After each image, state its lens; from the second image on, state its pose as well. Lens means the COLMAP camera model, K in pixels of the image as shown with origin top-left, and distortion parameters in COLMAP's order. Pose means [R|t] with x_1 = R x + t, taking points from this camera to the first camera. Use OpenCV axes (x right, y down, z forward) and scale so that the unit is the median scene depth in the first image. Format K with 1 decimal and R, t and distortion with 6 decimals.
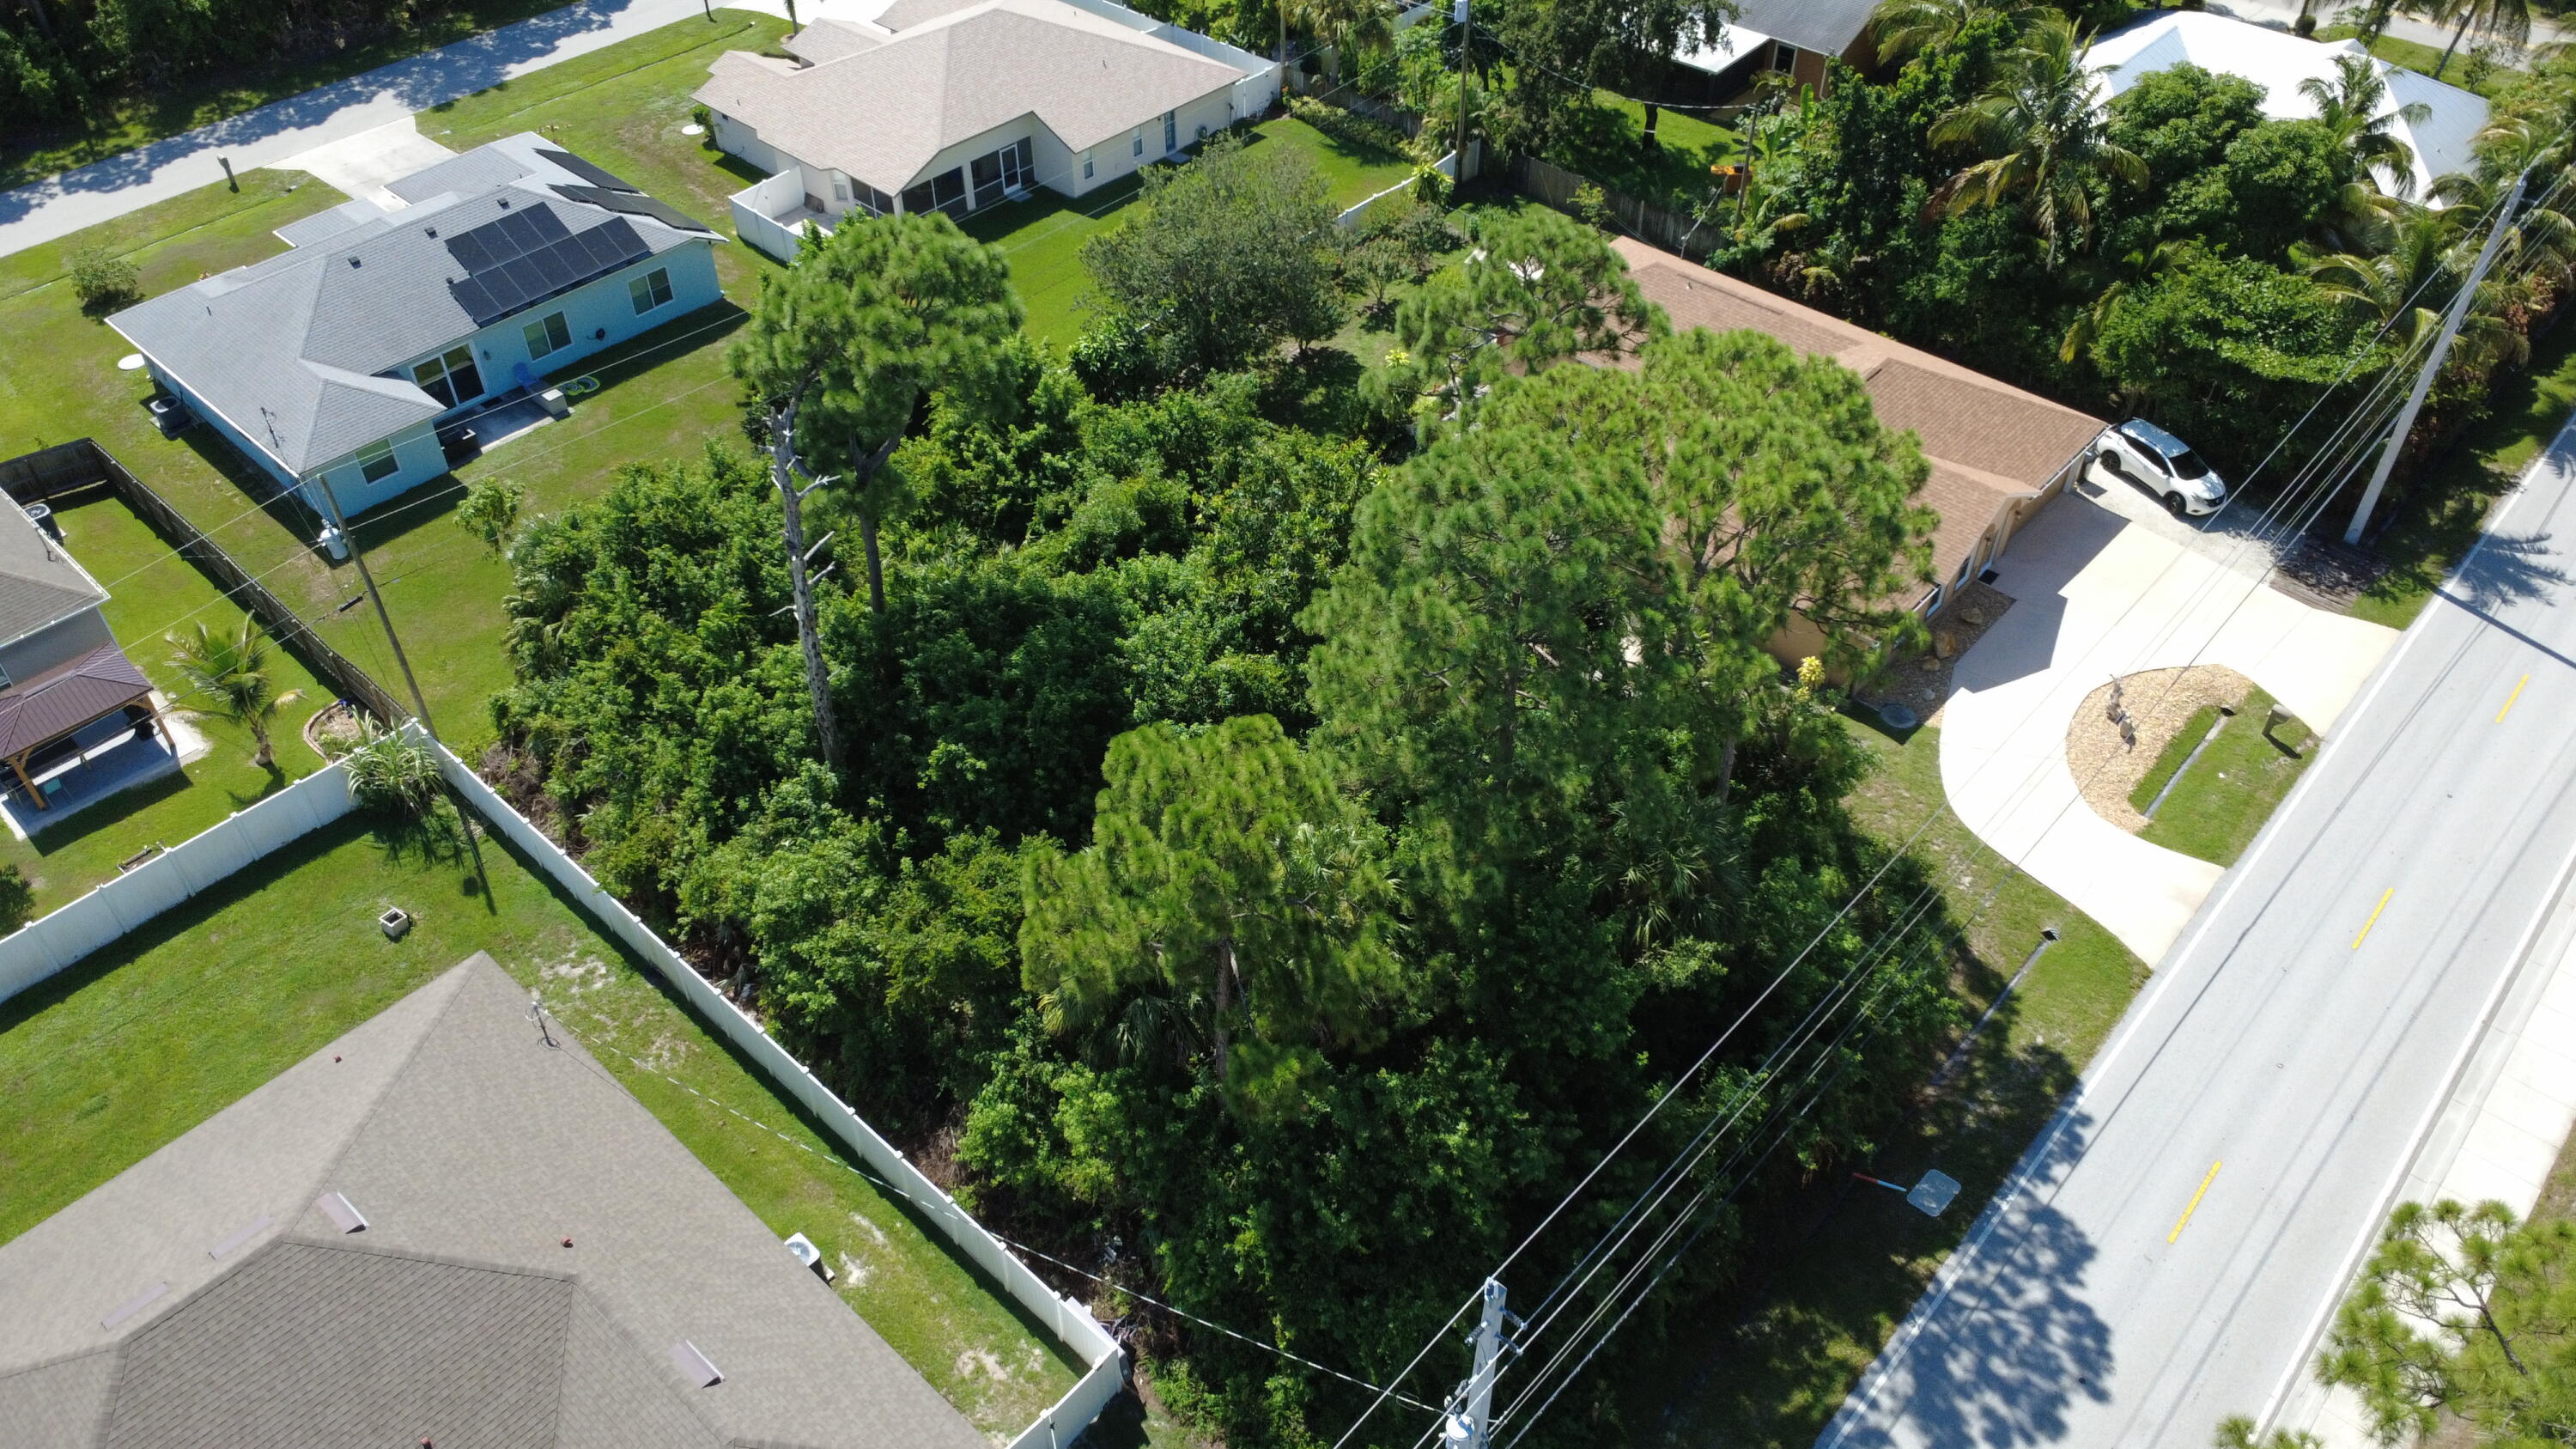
lens RADIAL K [[1911.3, 0, 1289.5], [0, 1911.3, 734.9], [0, 0, 1]] dist [-0.006465, -0.000749]
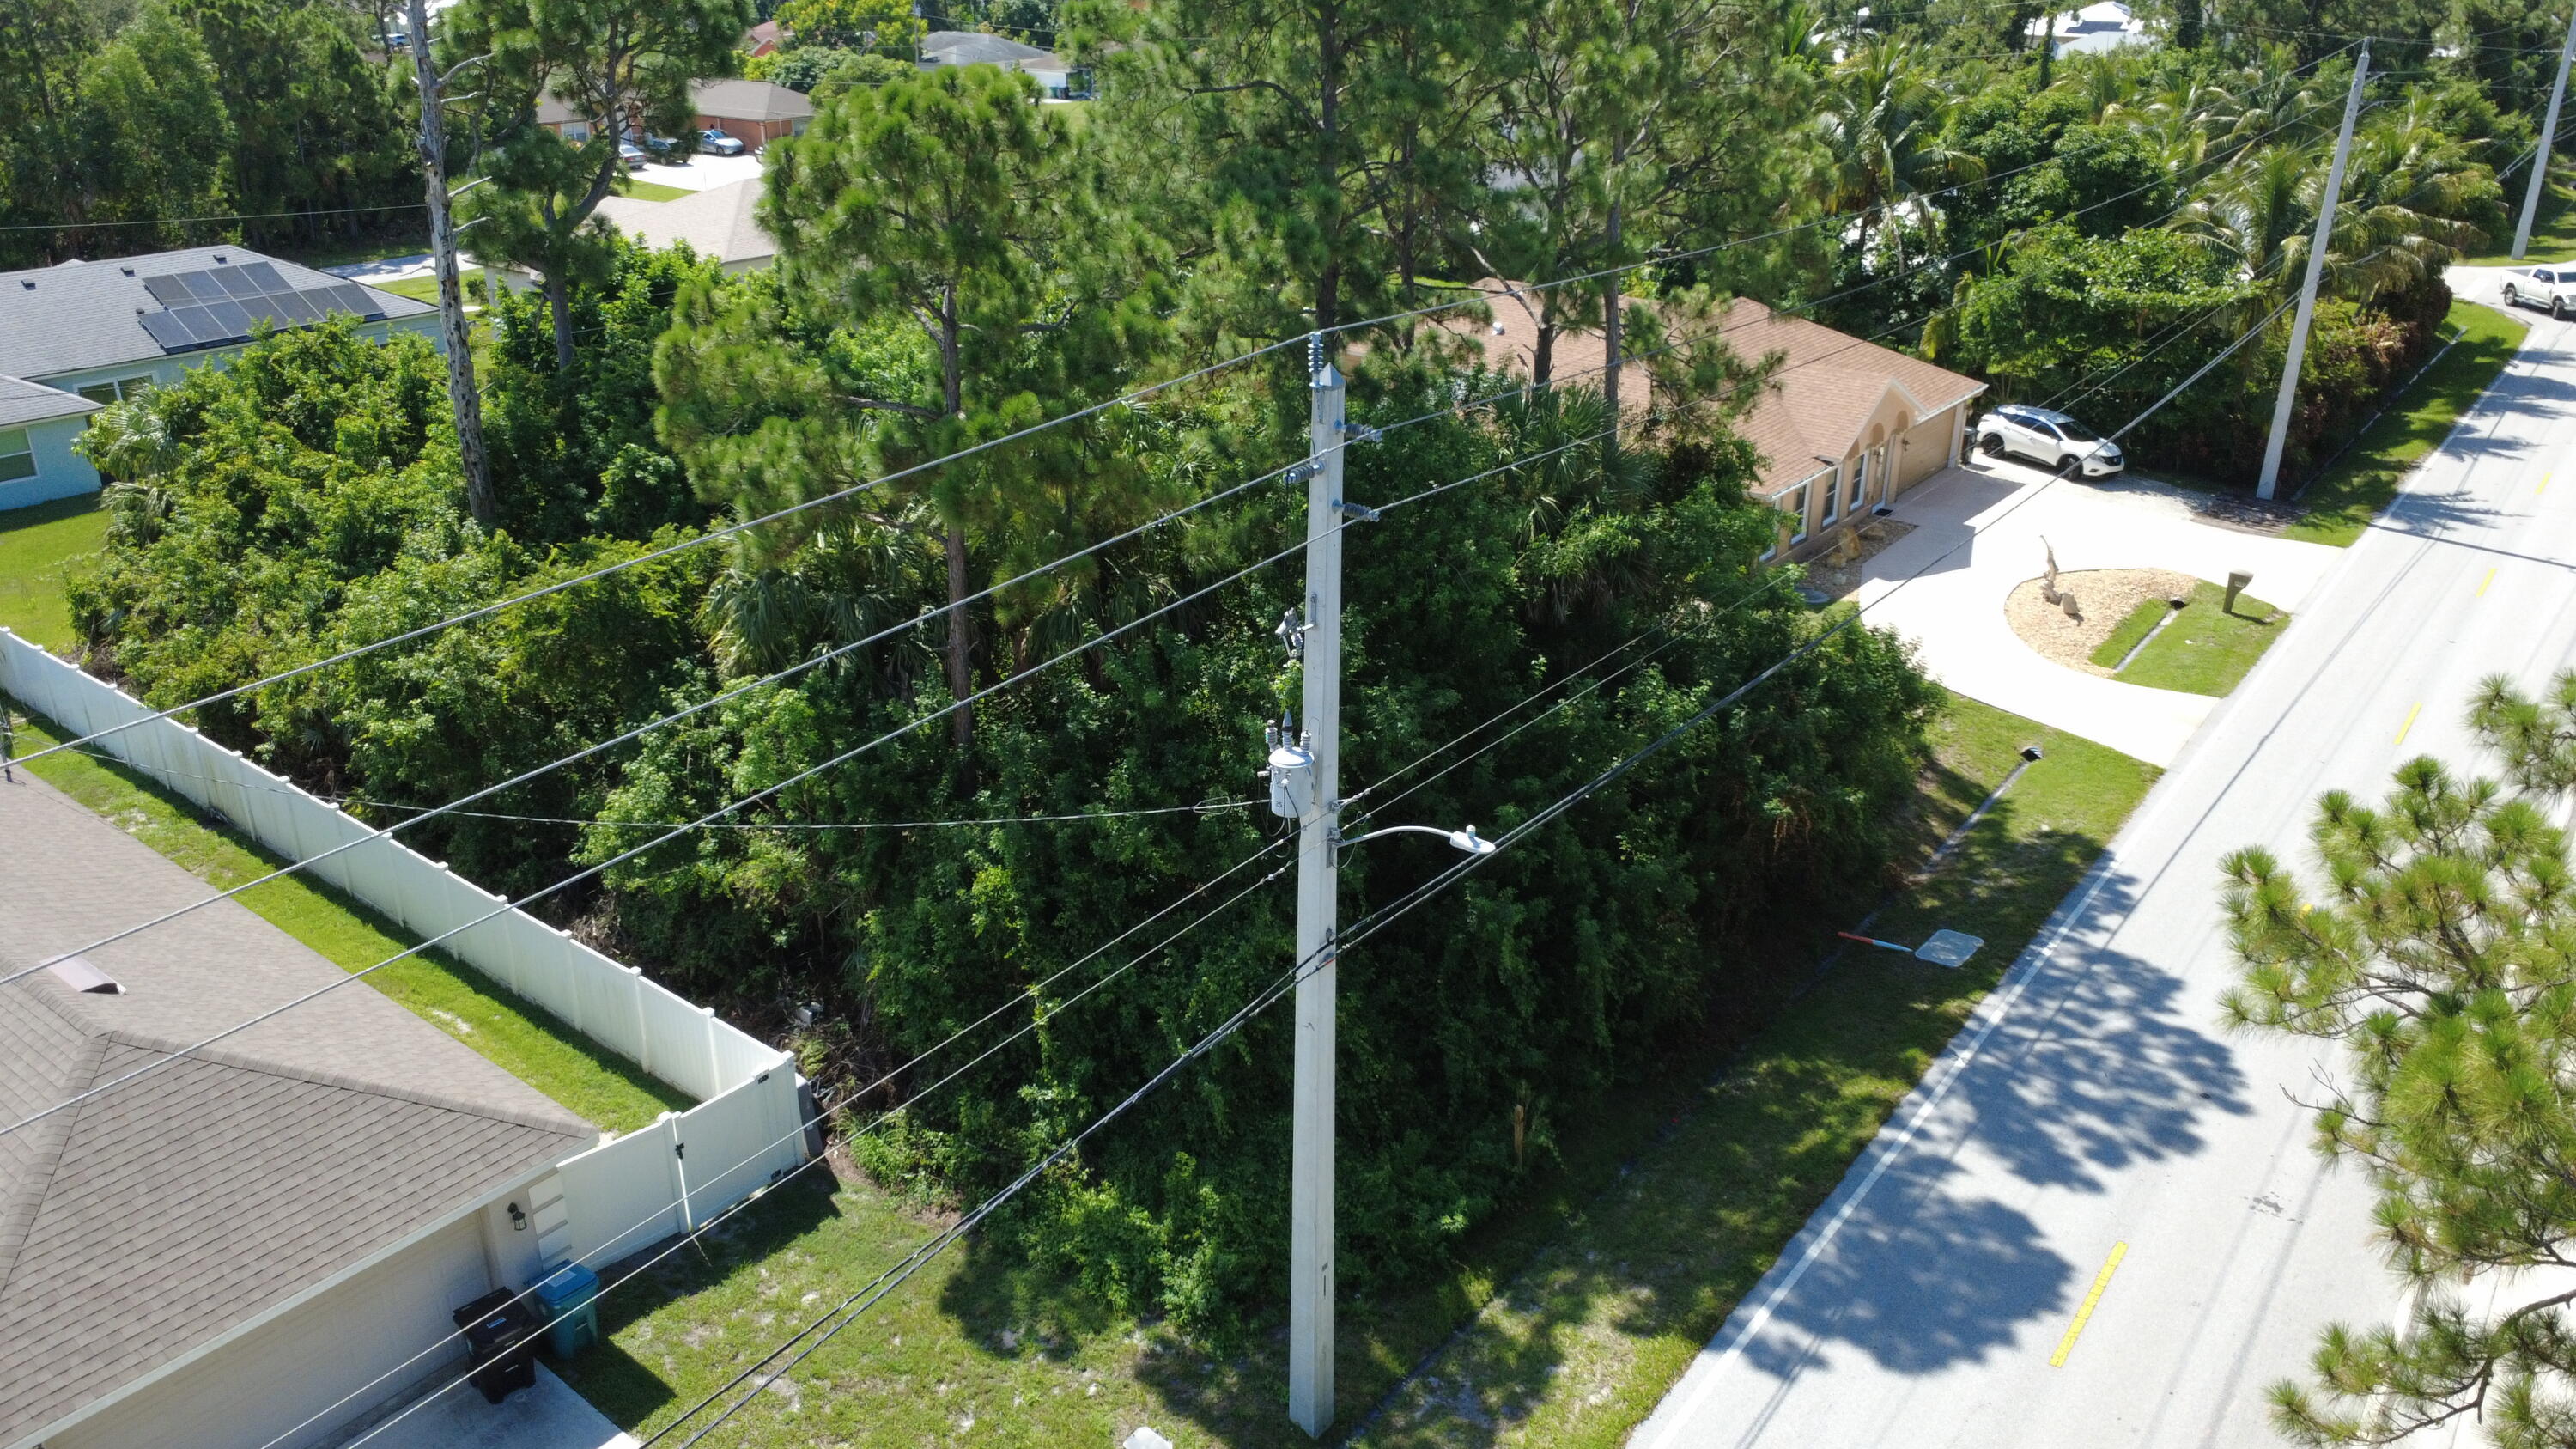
lens RADIAL K [[1896.8, 0, 1293.8], [0, 1896.8, 716.7], [0, 0, 1]] dist [0.027205, -0.052964]
pose [[0.996607, -0.025590, 0.078223, 0.028725], [0.049541, 0.945487, -0.321871, 0.367309], [-0.065722, 0.324654, 0.943547, 0.285184]]
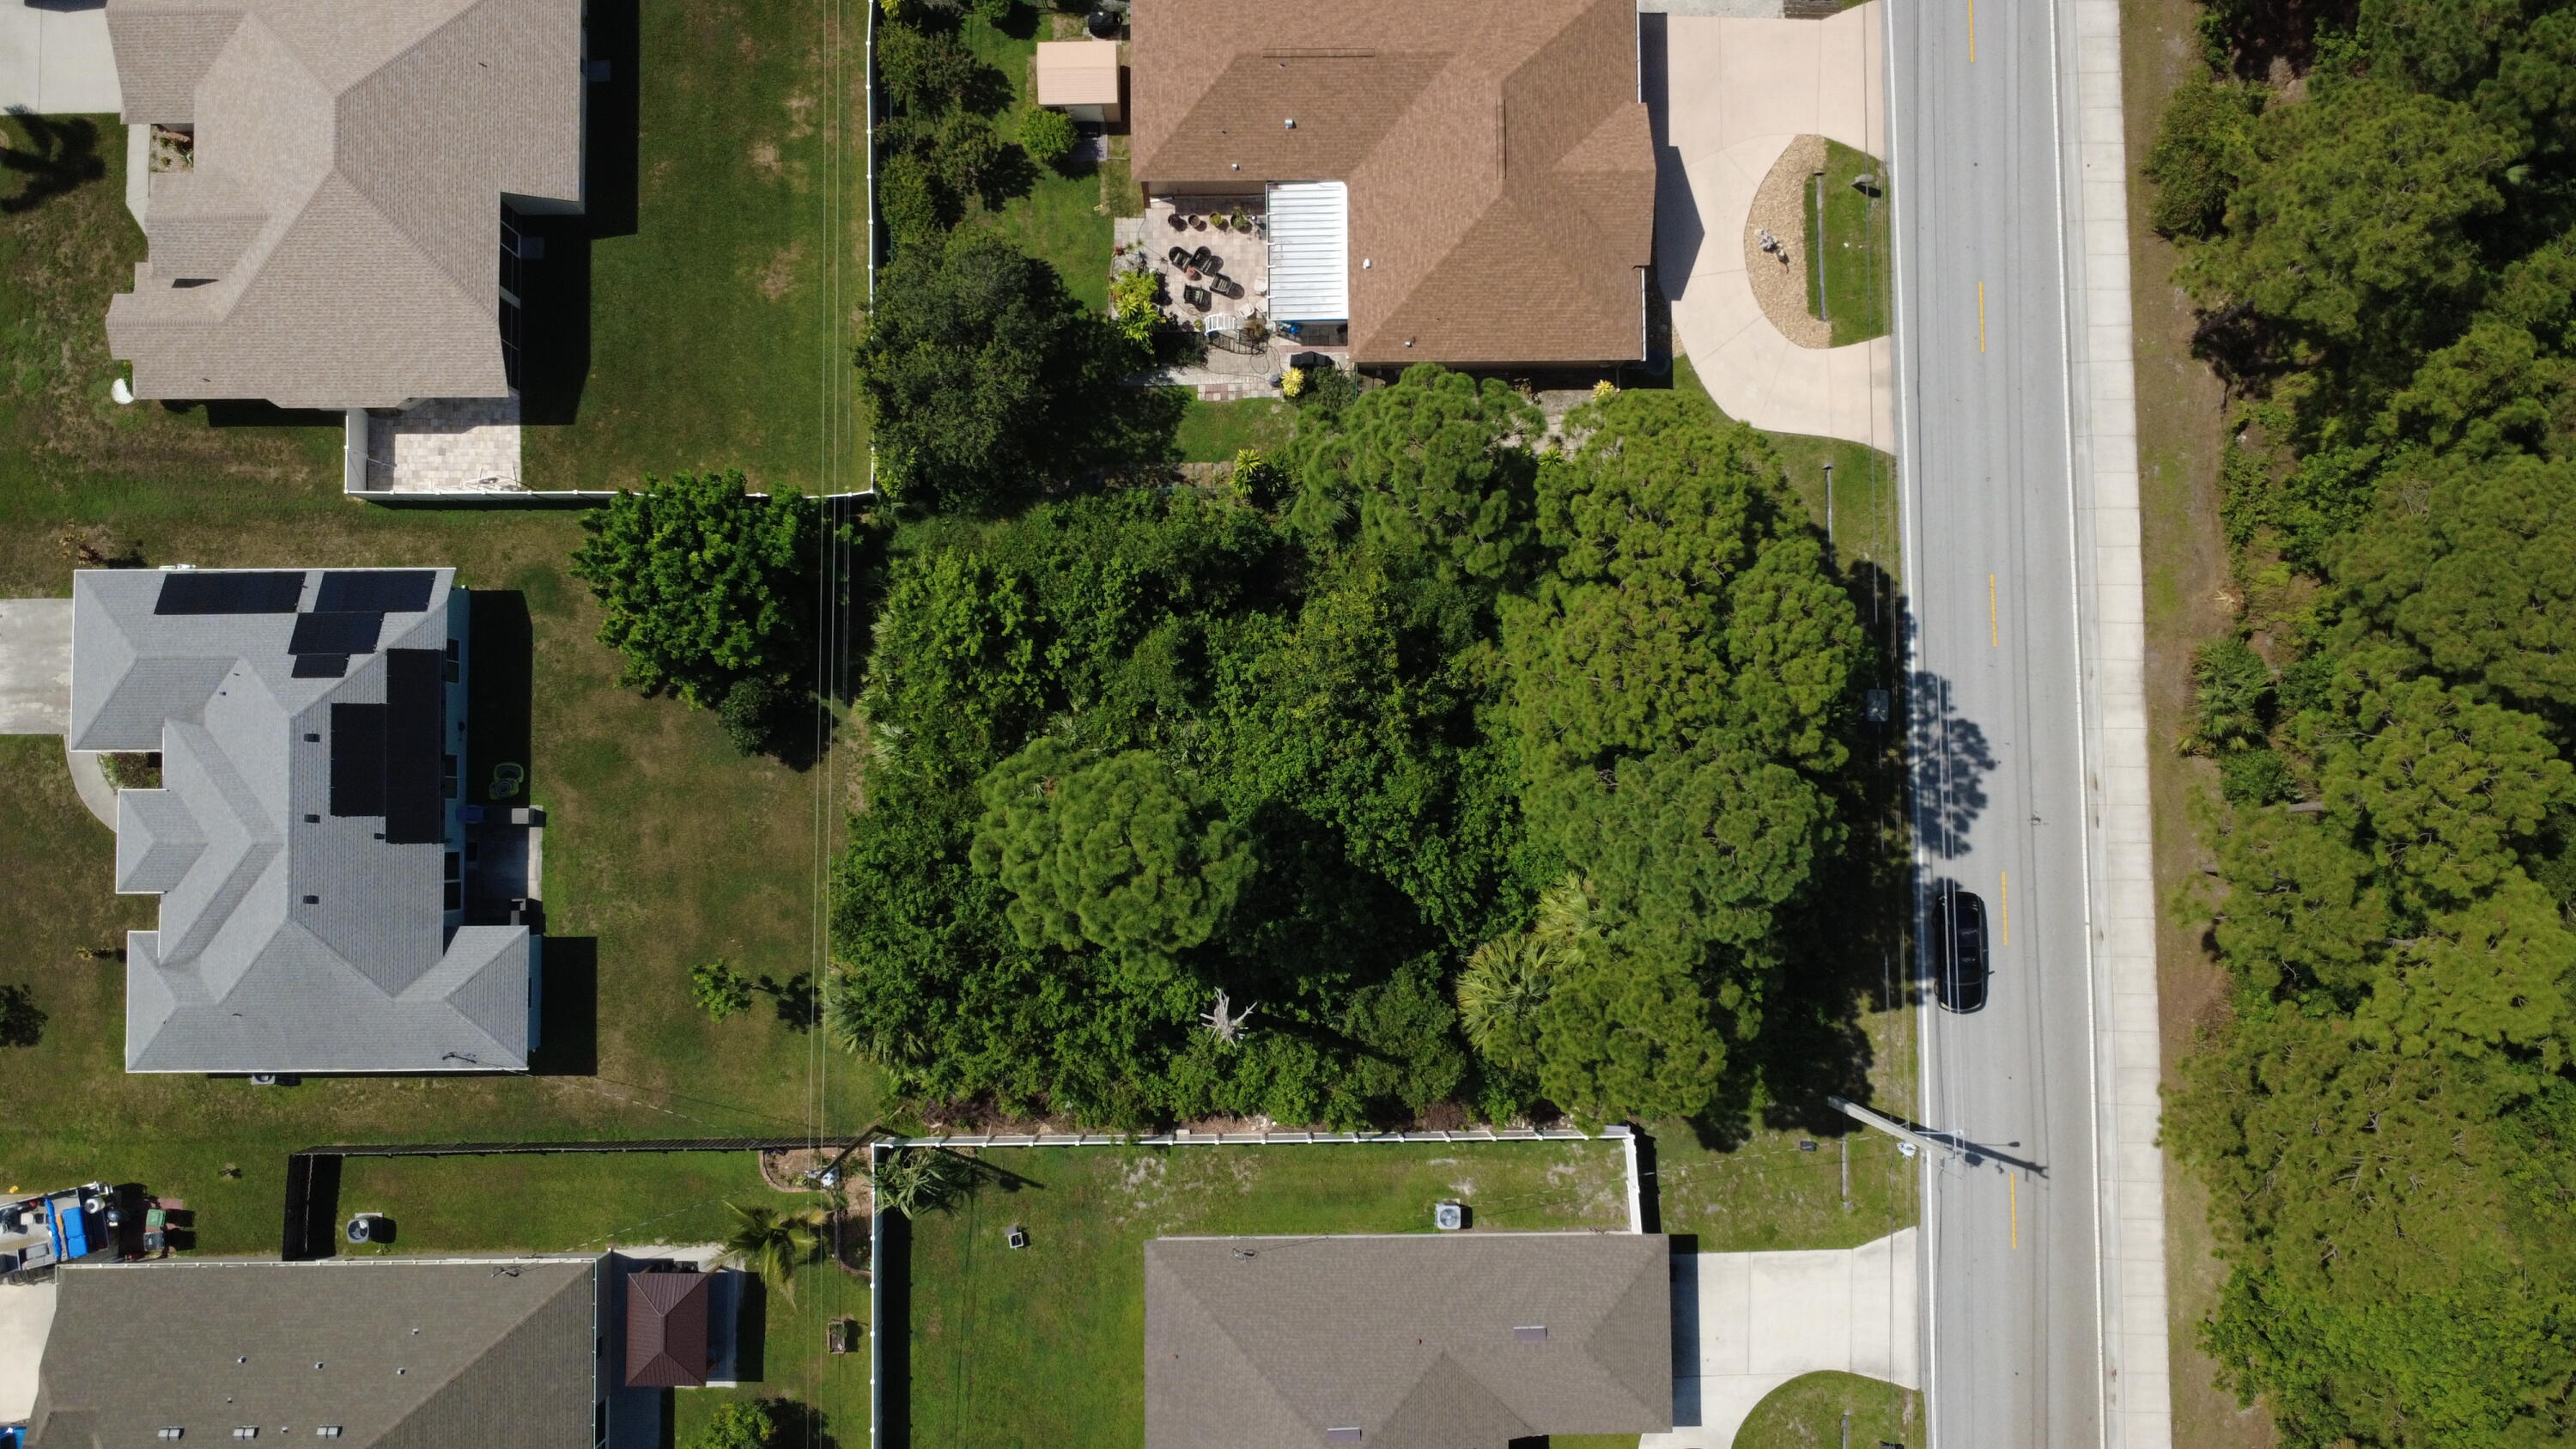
lens RADIAL K [[1911.3, 0, 1289.5], [0, 1911.3, 734.9], [0, 0, 1]] dist [-0.006465, -0.000749]
pose [[0.730650, -0.680908, 0.050138, -0.140398], [0.441517, 0.527230, 0.726011, -1.169331], [-0.520781, -0.508323, 0.685853, 0.098647]]
